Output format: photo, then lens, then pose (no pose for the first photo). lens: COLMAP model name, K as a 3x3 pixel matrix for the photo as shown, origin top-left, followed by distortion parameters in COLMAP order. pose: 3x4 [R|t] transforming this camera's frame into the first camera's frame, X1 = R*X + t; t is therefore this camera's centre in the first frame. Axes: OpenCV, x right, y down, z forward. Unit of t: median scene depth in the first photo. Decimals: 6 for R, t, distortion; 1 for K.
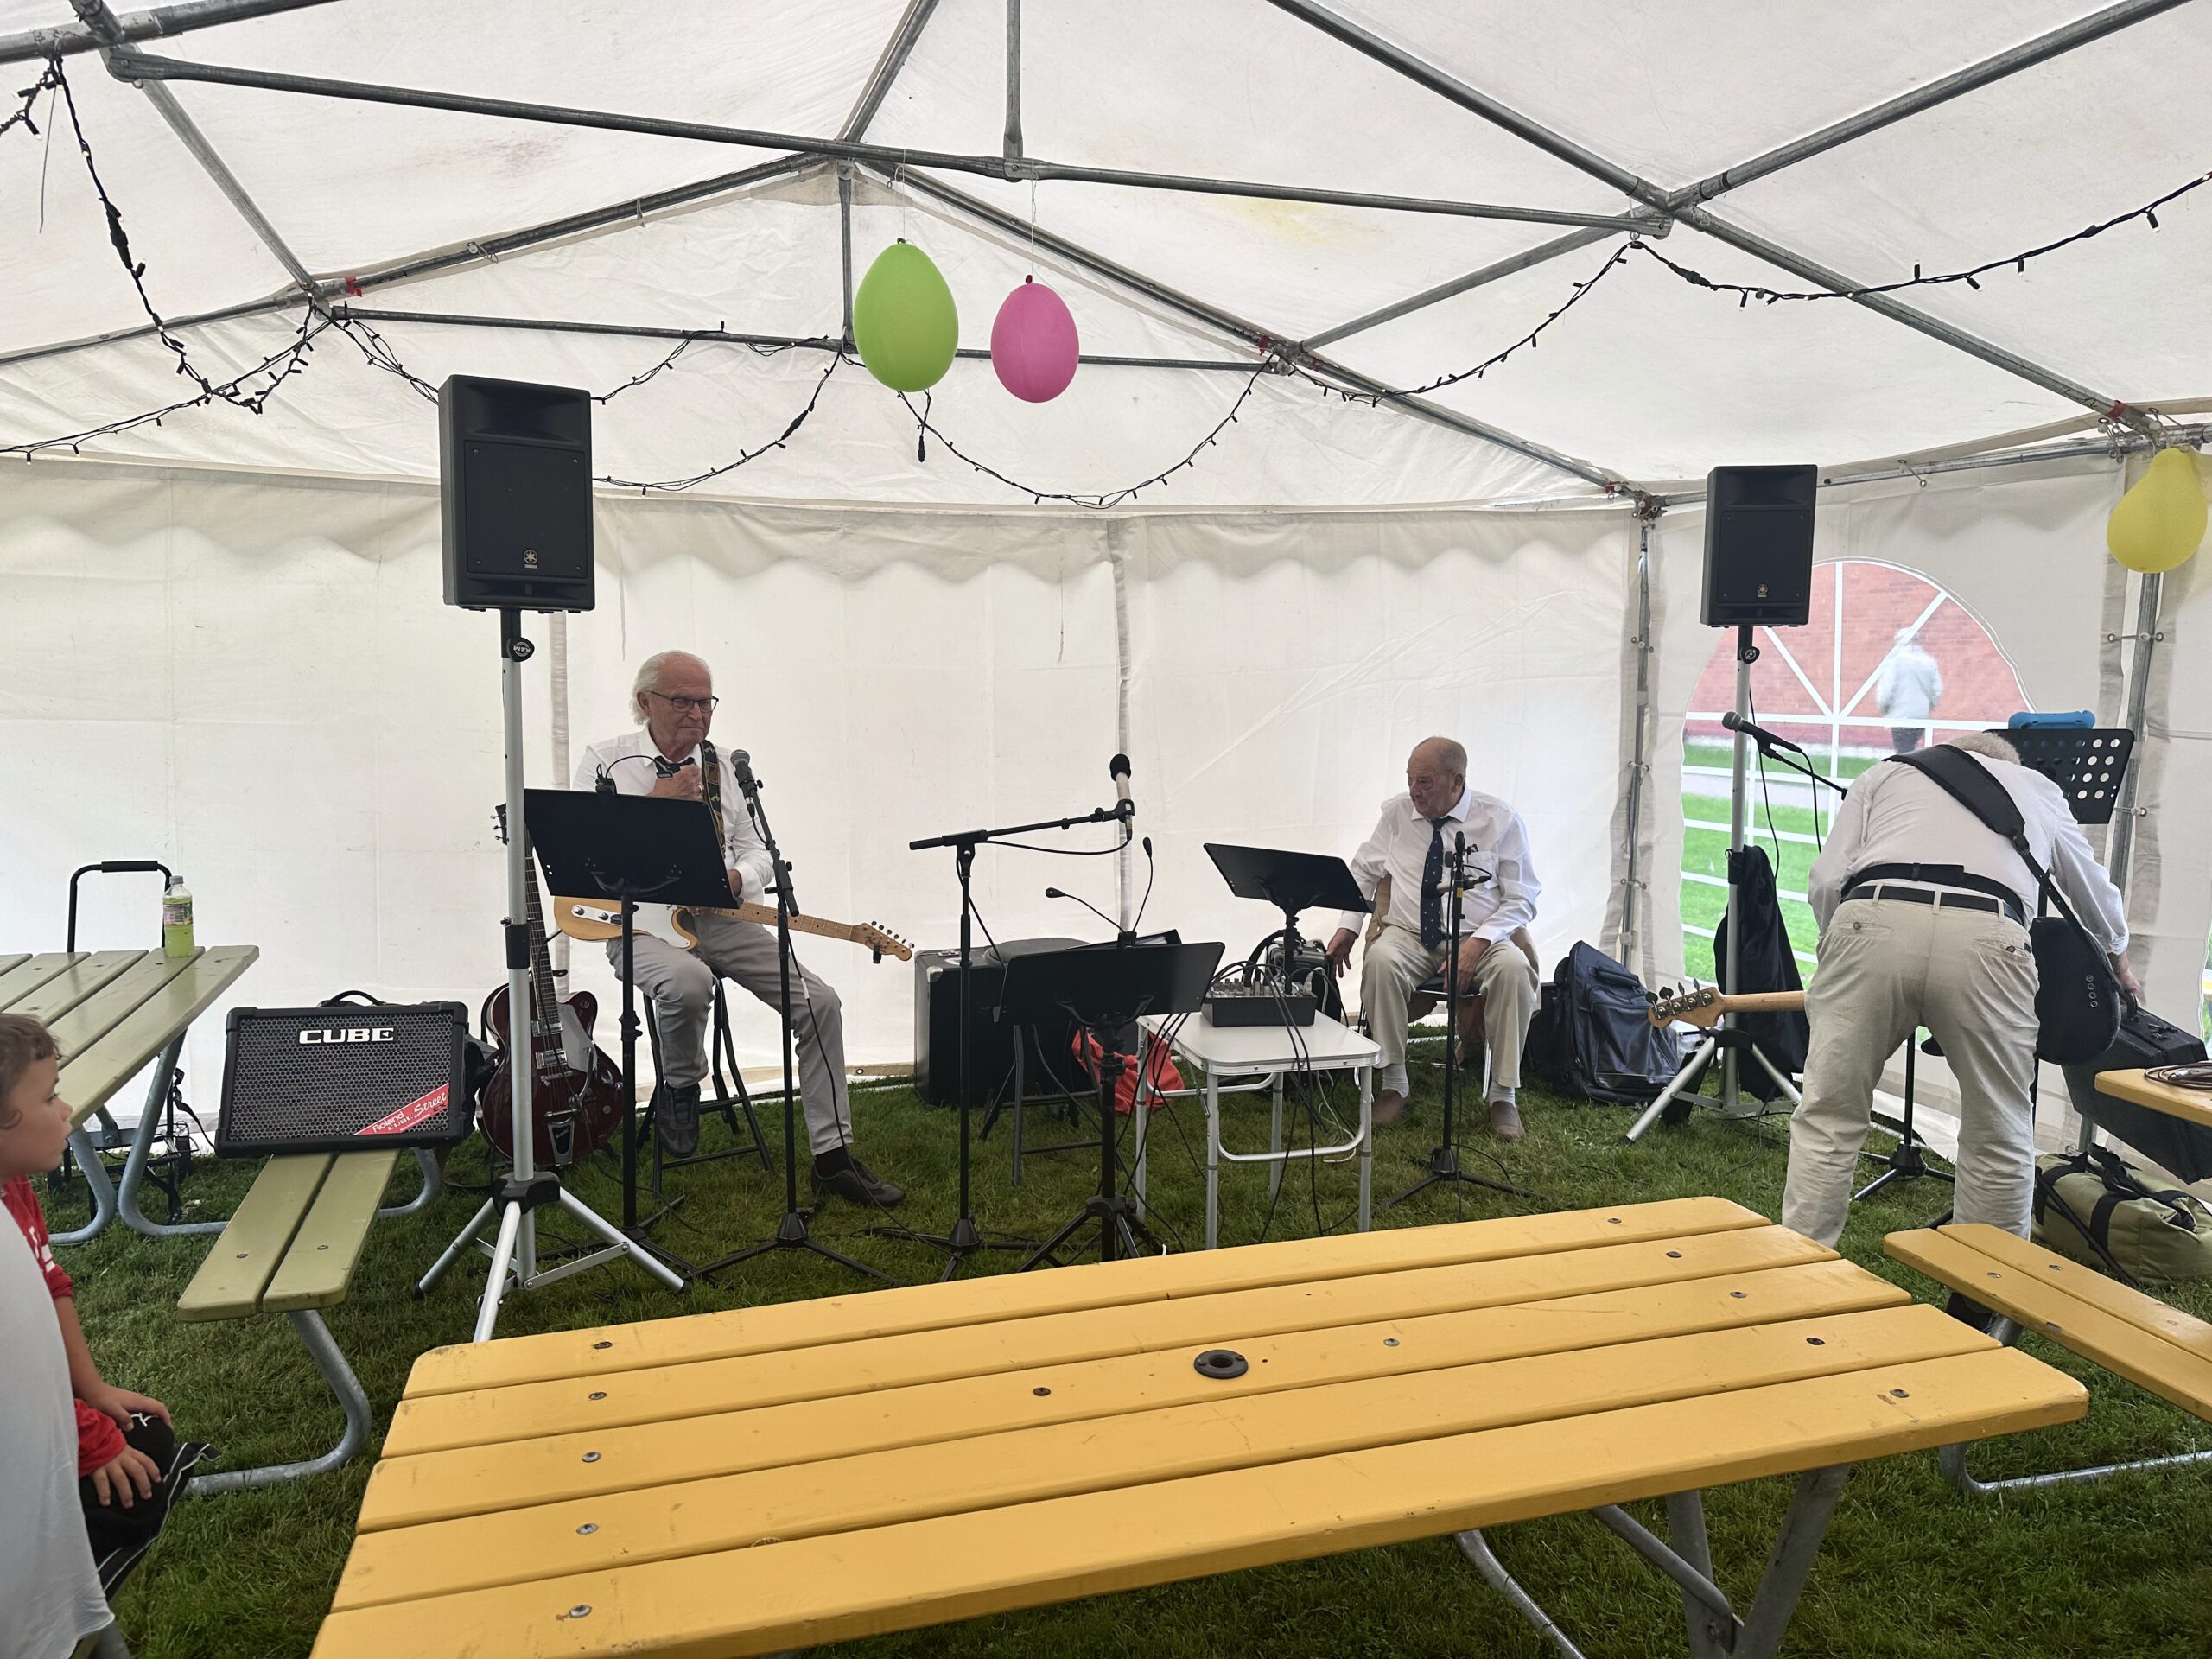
lens RADIAL K [[1588.5, 0, 1106.0], [0, 1588.5, 829.5], [0, 0, 1]] dist [0.075222, -0.003627]
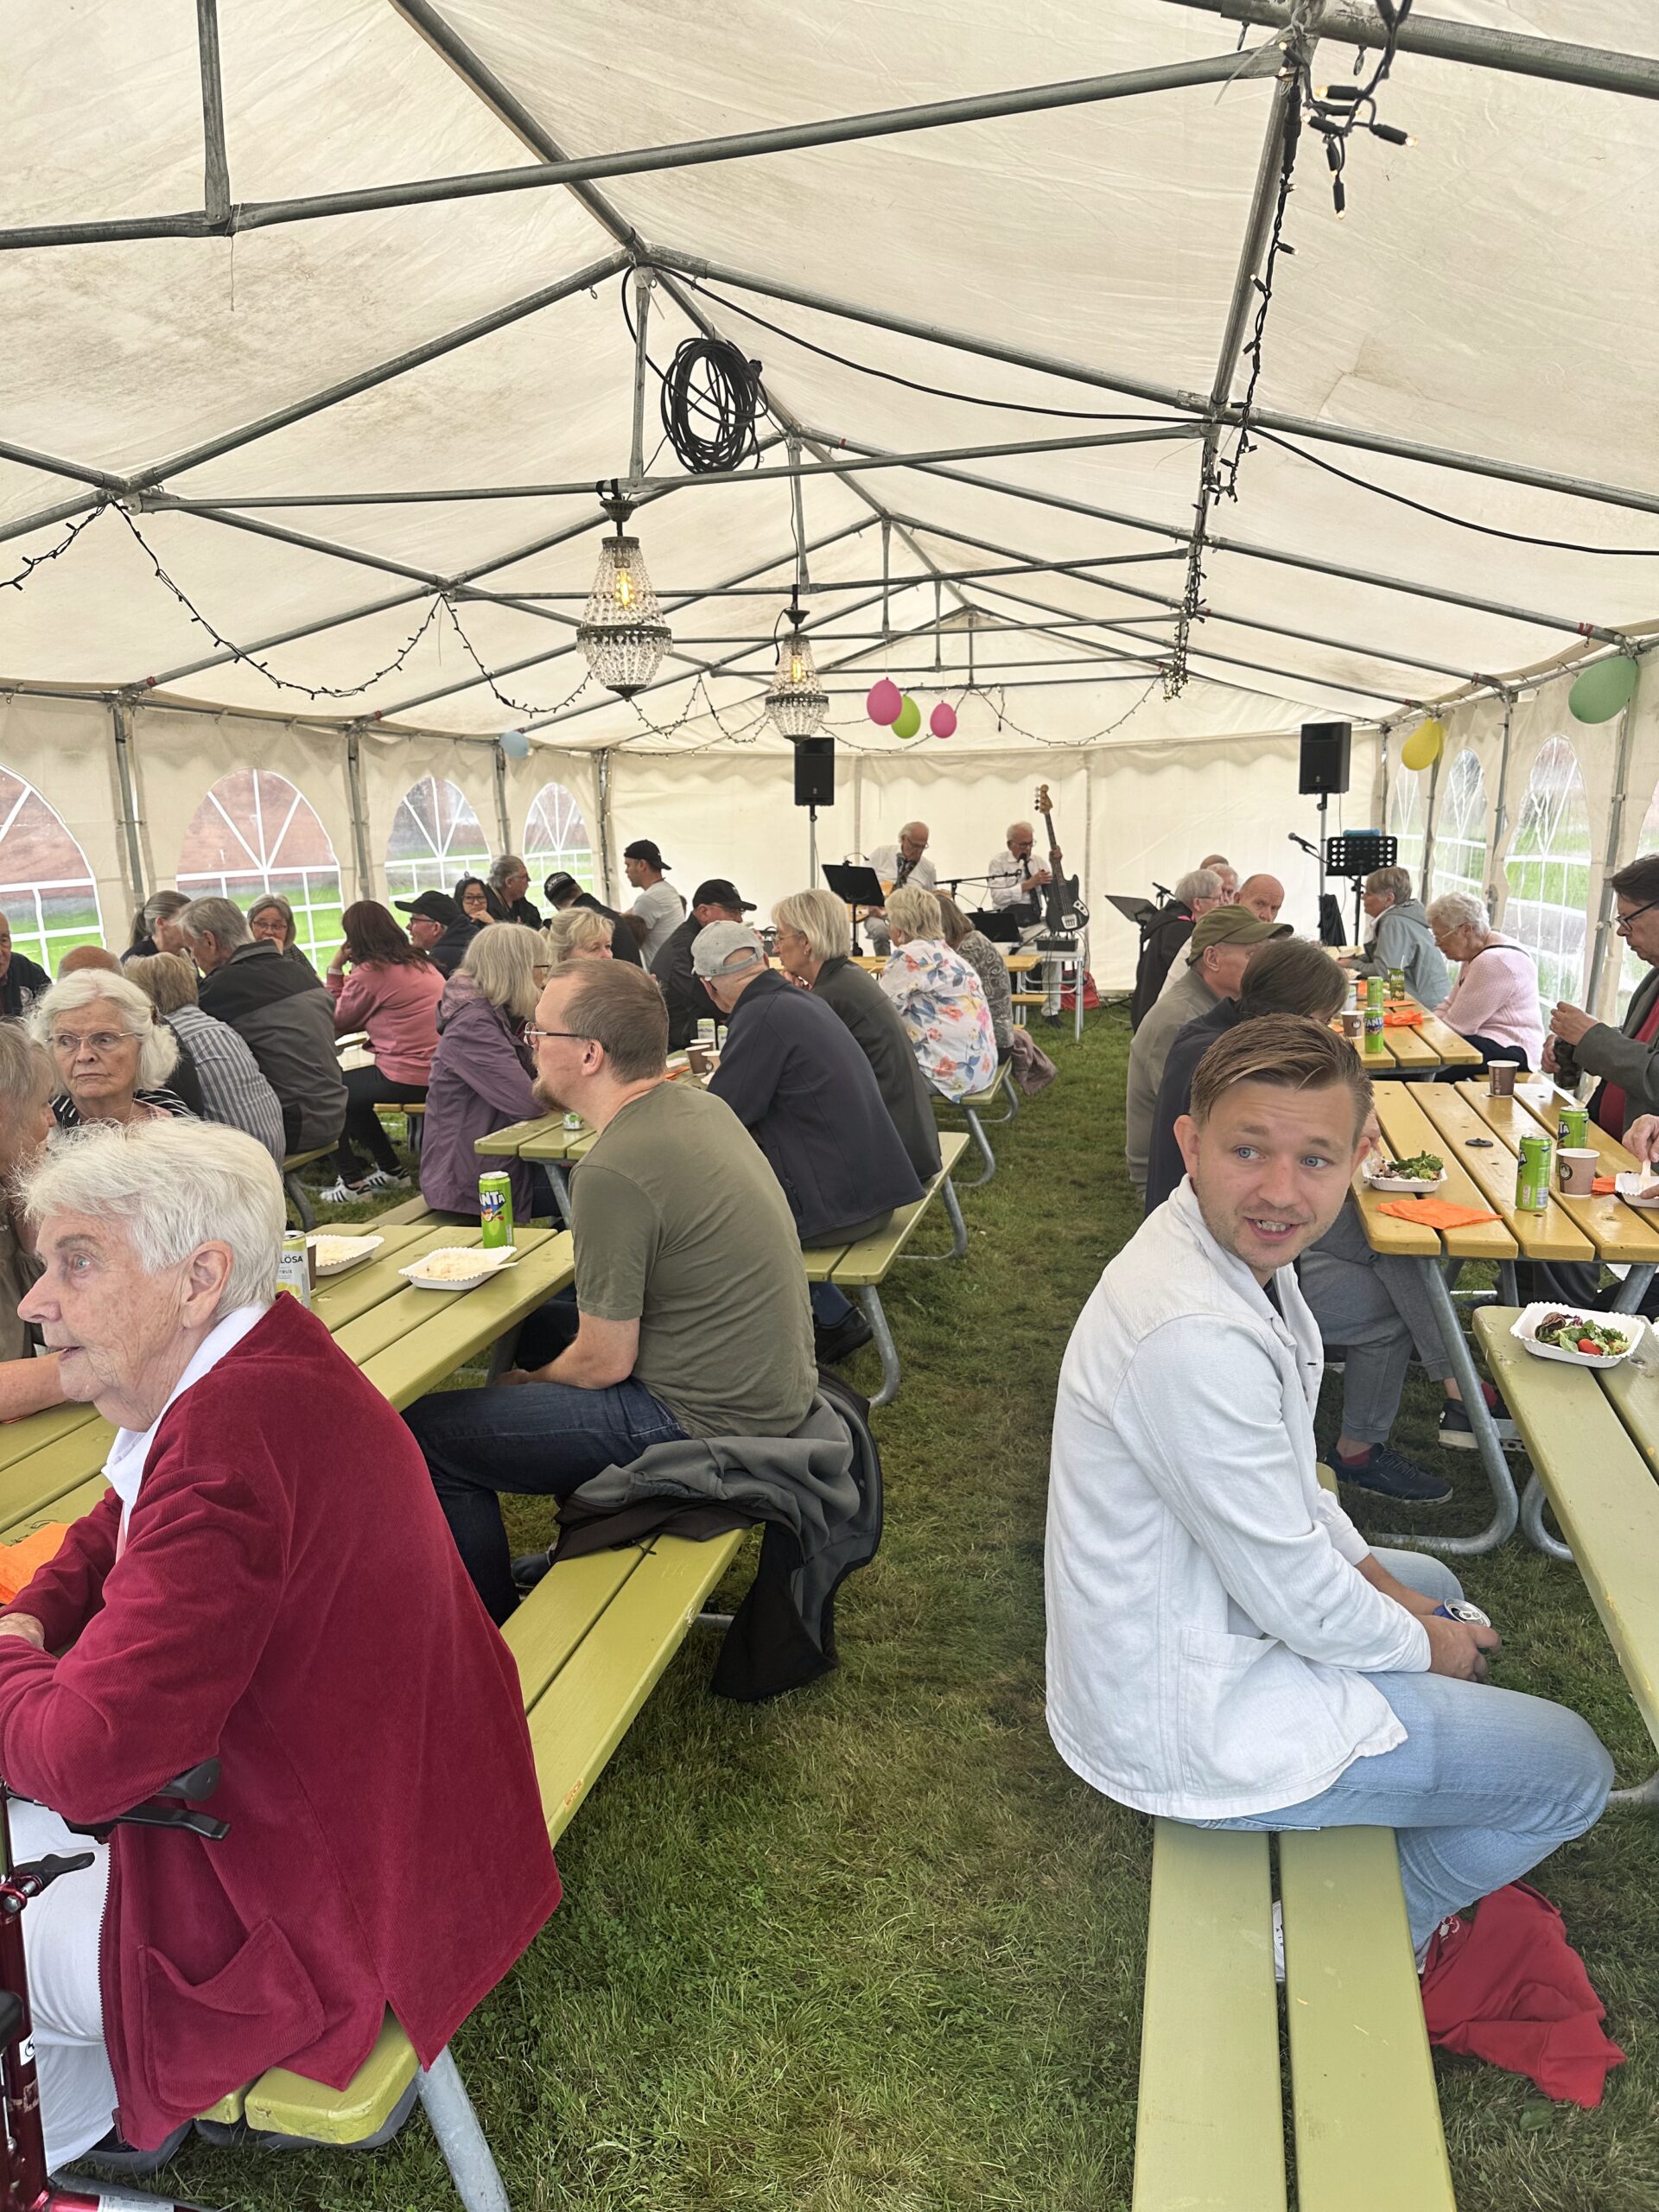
lens RADIAL K [[1526.0, 0, 829.5], [0, 1526.0, 1106.0], [0, 0, 1]] dist [0.166748, -0.354104]
pose [[0.881208, 0.071722, -0.467256, 0.745226], [-0.031951, 0.995200, 0.092502, 0.116187], [0.471648, -0.066584, 0.879270, -1.131944]]
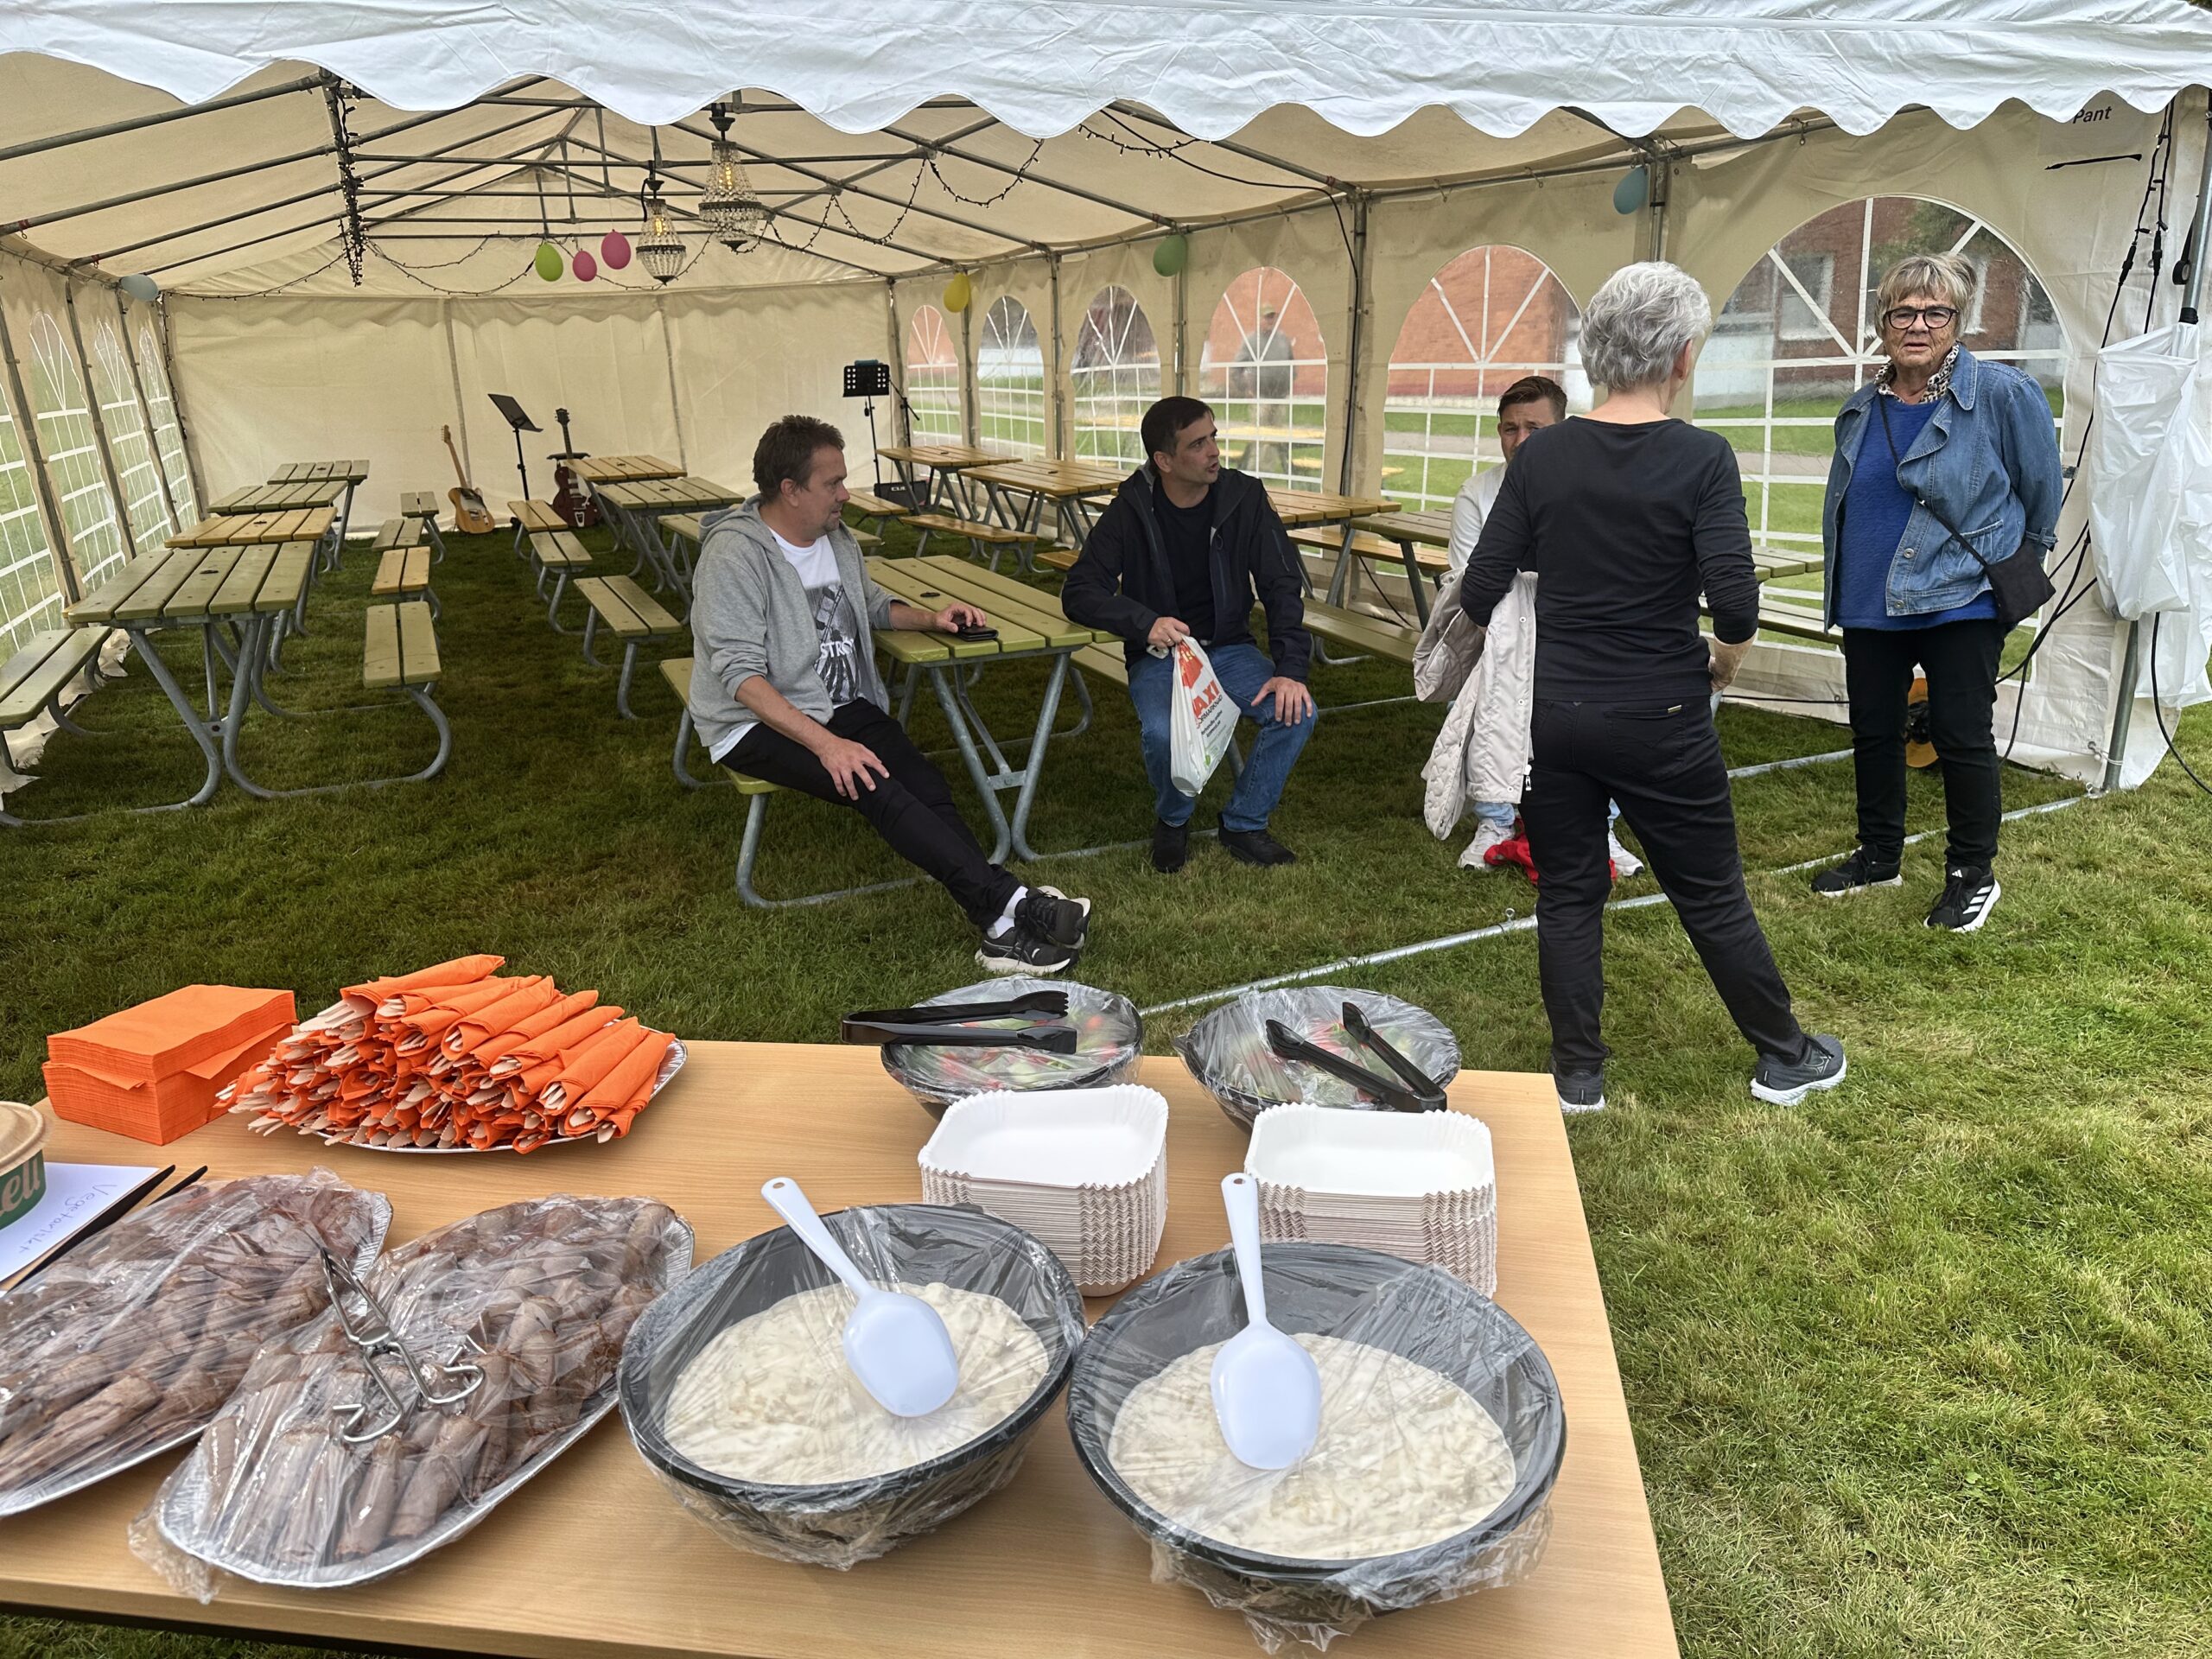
lens RADIAL K [[1521.9, 0, 1106.0], [0, 1521.9, 829.5], [0, 0, 1]] dist [0.028683, -0.047064]
pose [[0.992446, -0.070594, 0.100339, 0.424035], [0.049251, 0.978320, 0.201160, 0.197959], [-0.112365, -0.194698, 0.974406, -1.722241]]
